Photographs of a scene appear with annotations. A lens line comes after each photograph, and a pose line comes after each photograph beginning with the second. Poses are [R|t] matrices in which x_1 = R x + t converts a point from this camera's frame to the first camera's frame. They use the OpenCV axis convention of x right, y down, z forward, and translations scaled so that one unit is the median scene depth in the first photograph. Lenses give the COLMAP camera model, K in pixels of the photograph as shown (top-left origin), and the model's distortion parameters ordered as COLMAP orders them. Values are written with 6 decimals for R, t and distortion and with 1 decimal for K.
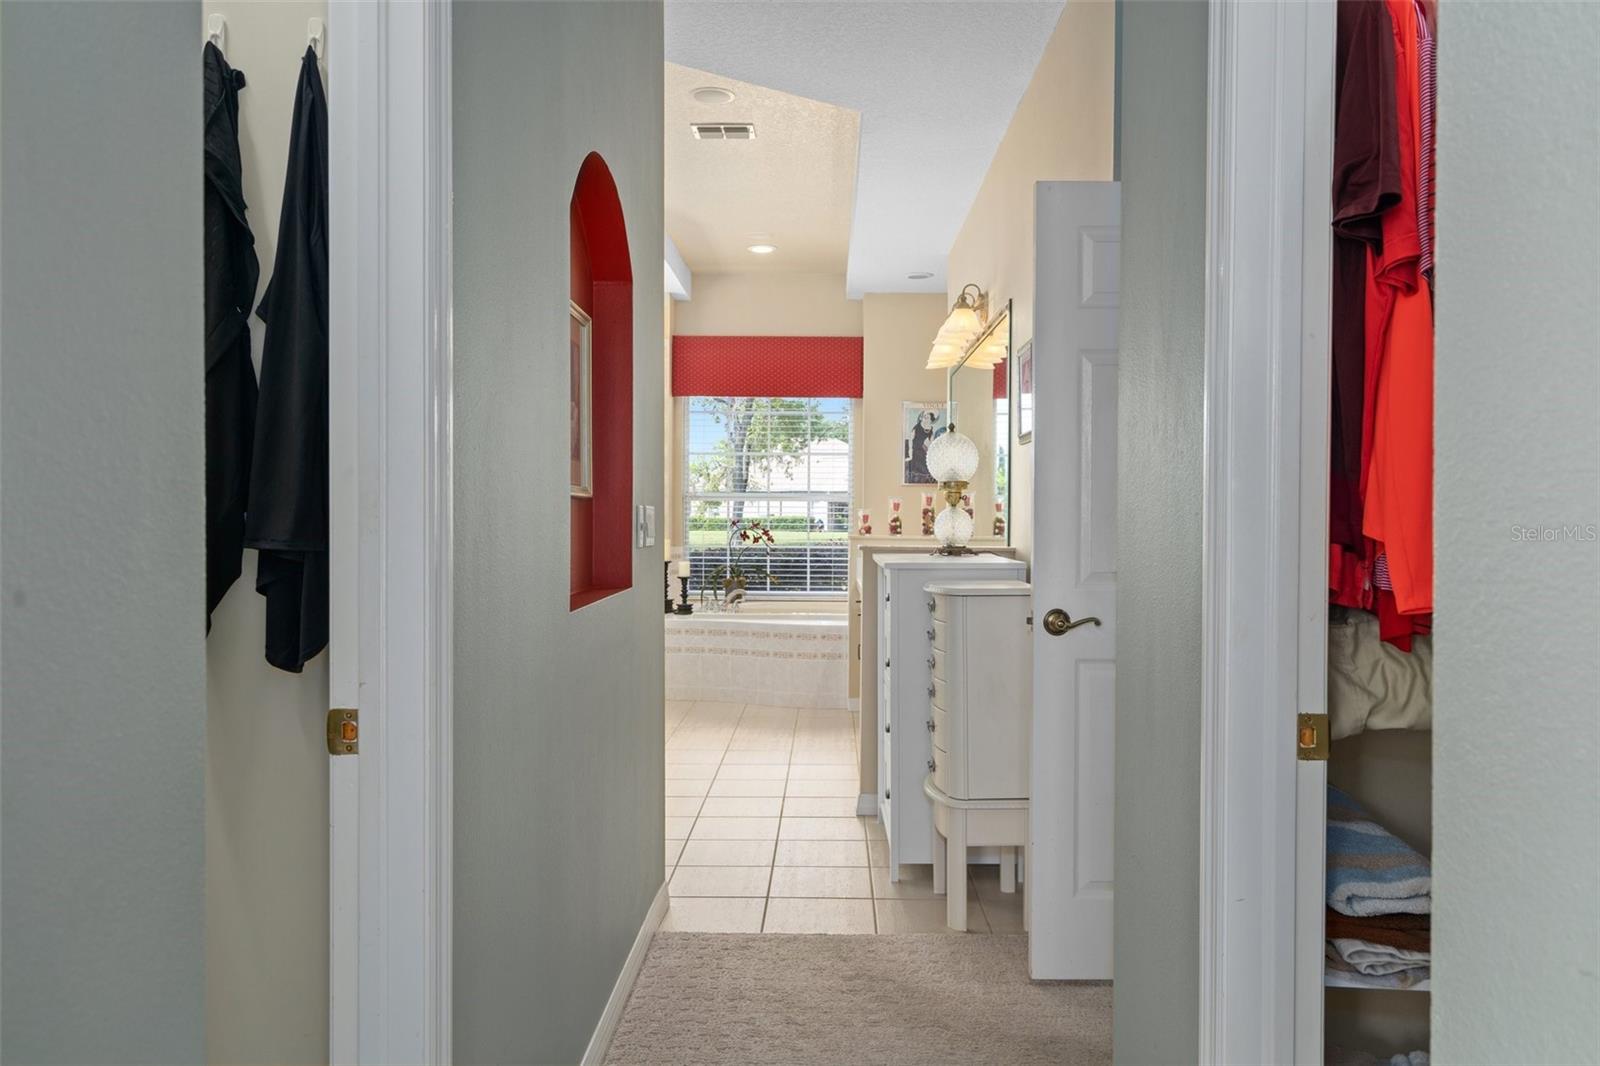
lens RADIAL K [[1253.8, 0, 799.1], [0, 1253.8, 529.7], [0, 0, 1]] dist [0.002137, -0.002526]
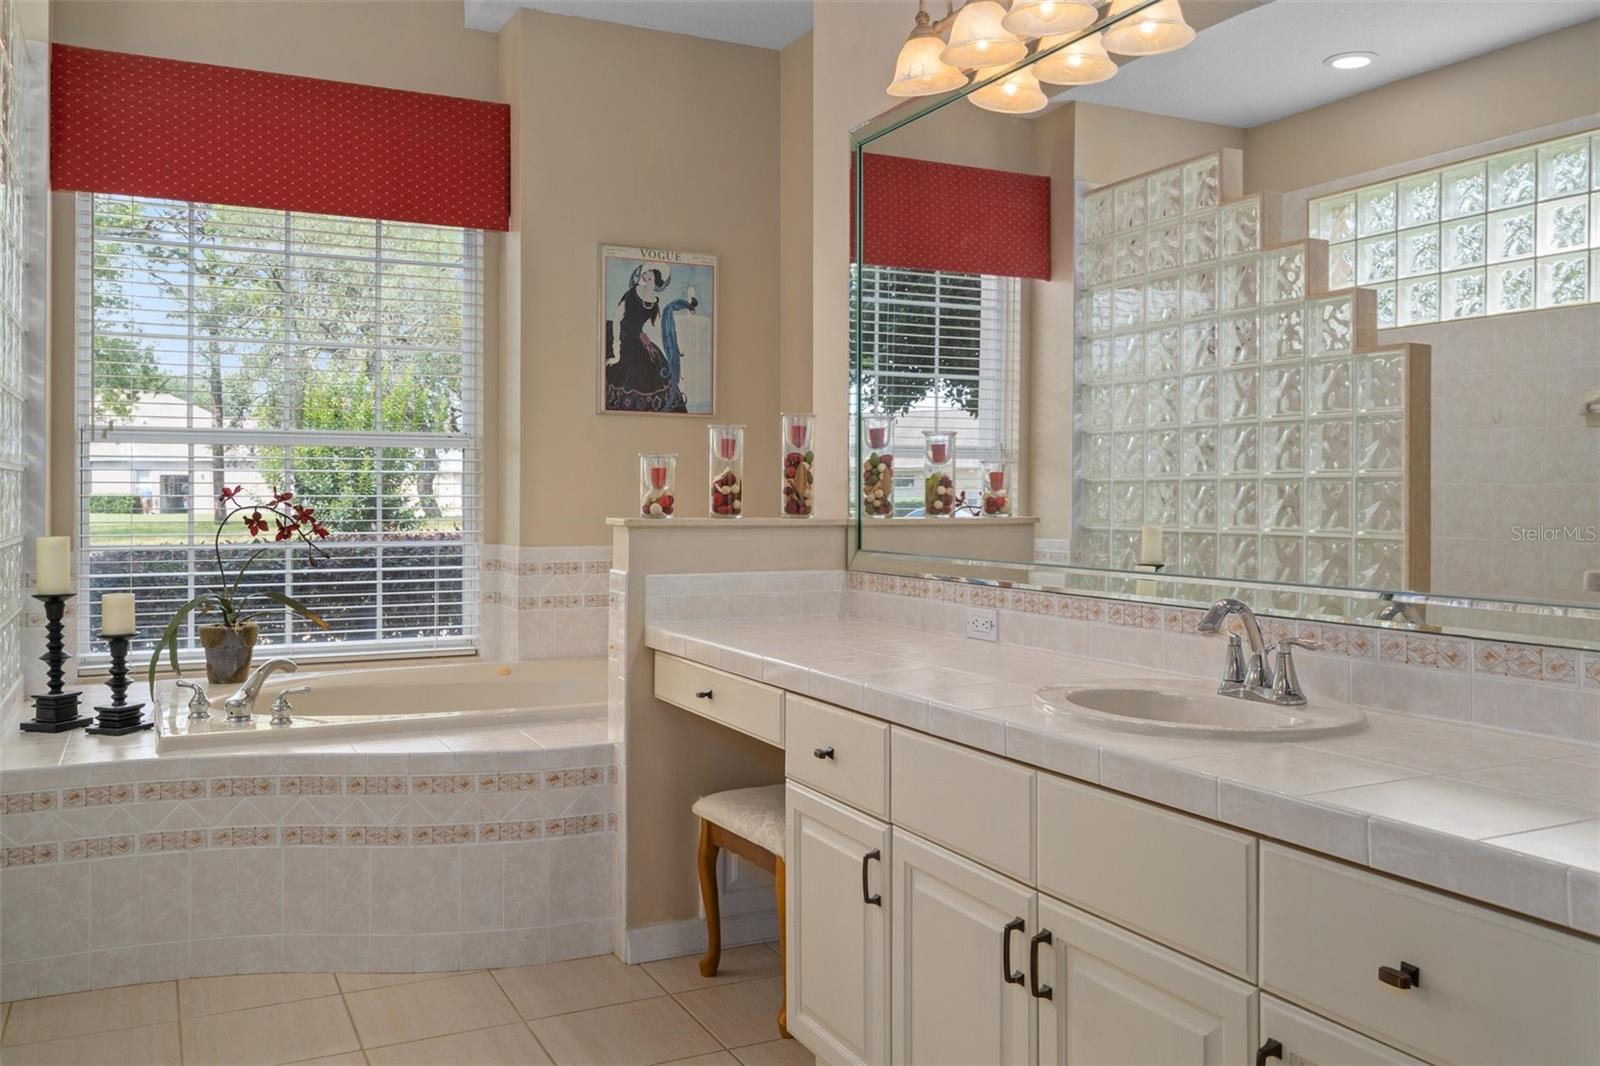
lens RADIAL K [[1333.4, 0, 804.8], [0, 1333.4, 484.4], [0, 0, 1]] dist [0.000774, -0.005518]
pose [[0.880331, -0.002057, 0.474356, -0.093482], [0.010375, 0.999835, -0.014918, 0.000417], [-0.474247, 0.018054, 0.880207, 0.508761]]
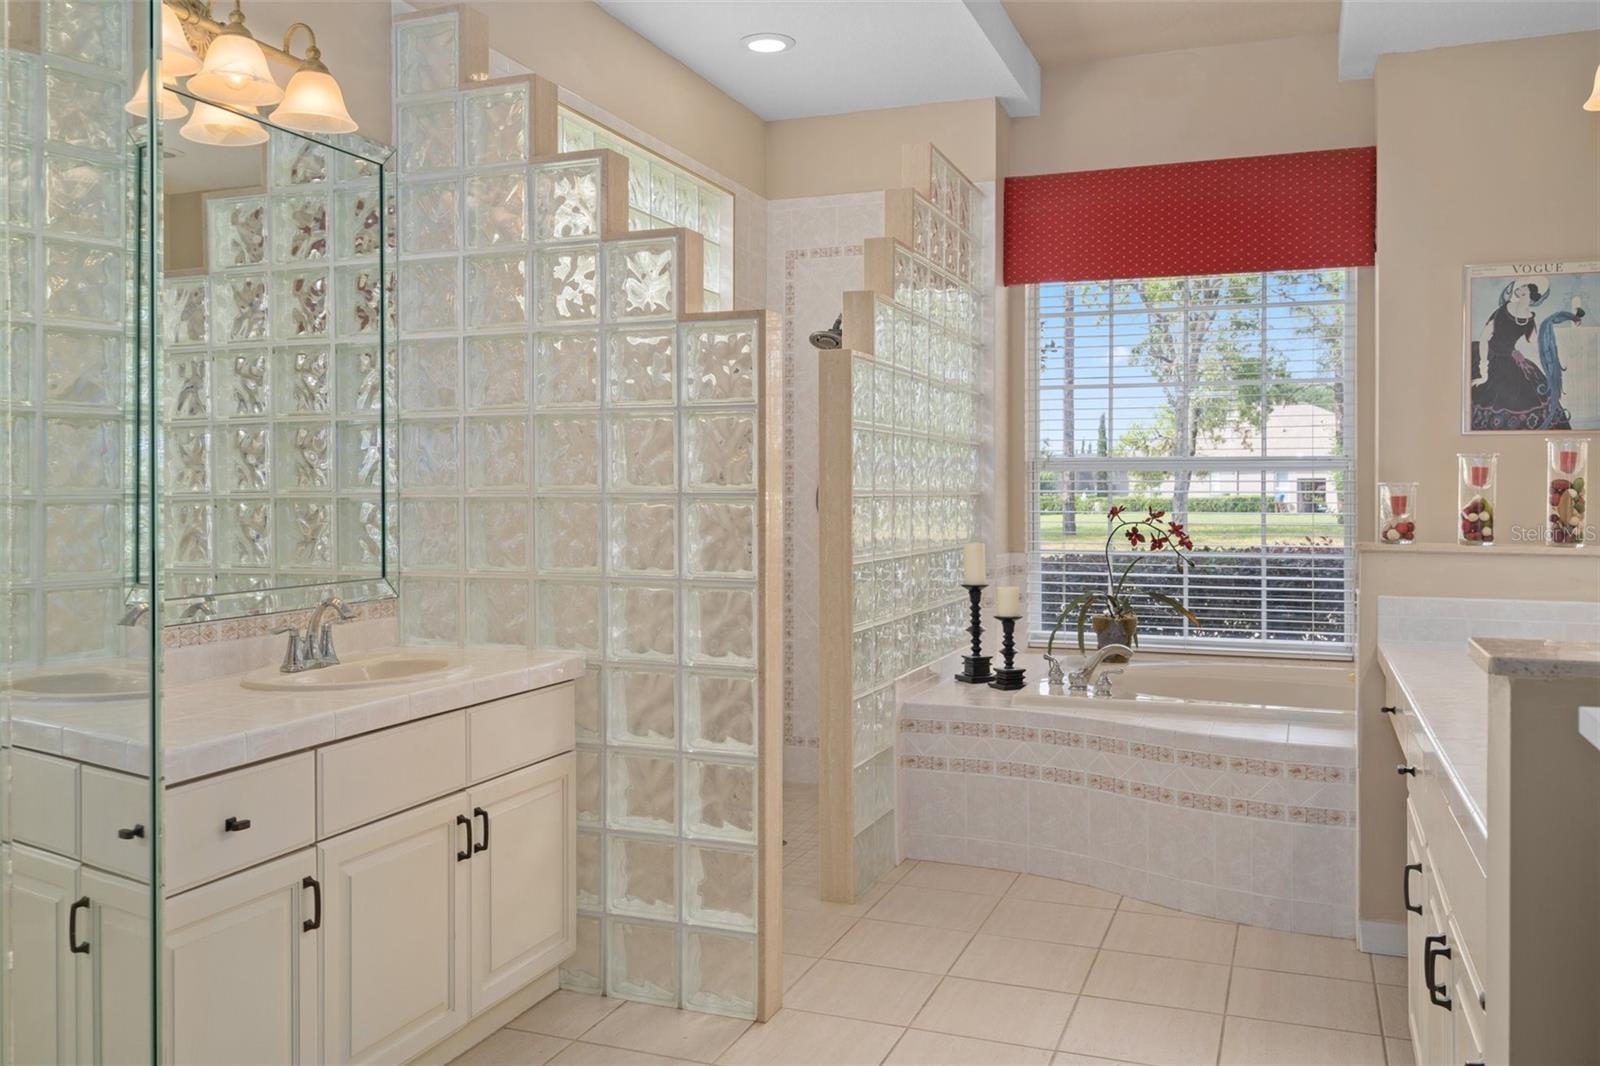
lens RADIAL K [[1296.0, 0, 796.8], [0, 1296.0, 497.7], [0, 0, 1]] dist [-0.007216, 0.005166]
pose [[0.940626, -0.003555, -0.339425, 0.007858], [0.000206, 0.999951, -0.009902, -0.005786], [0.339444, 0.009245, 0.940581, 0.434927]]
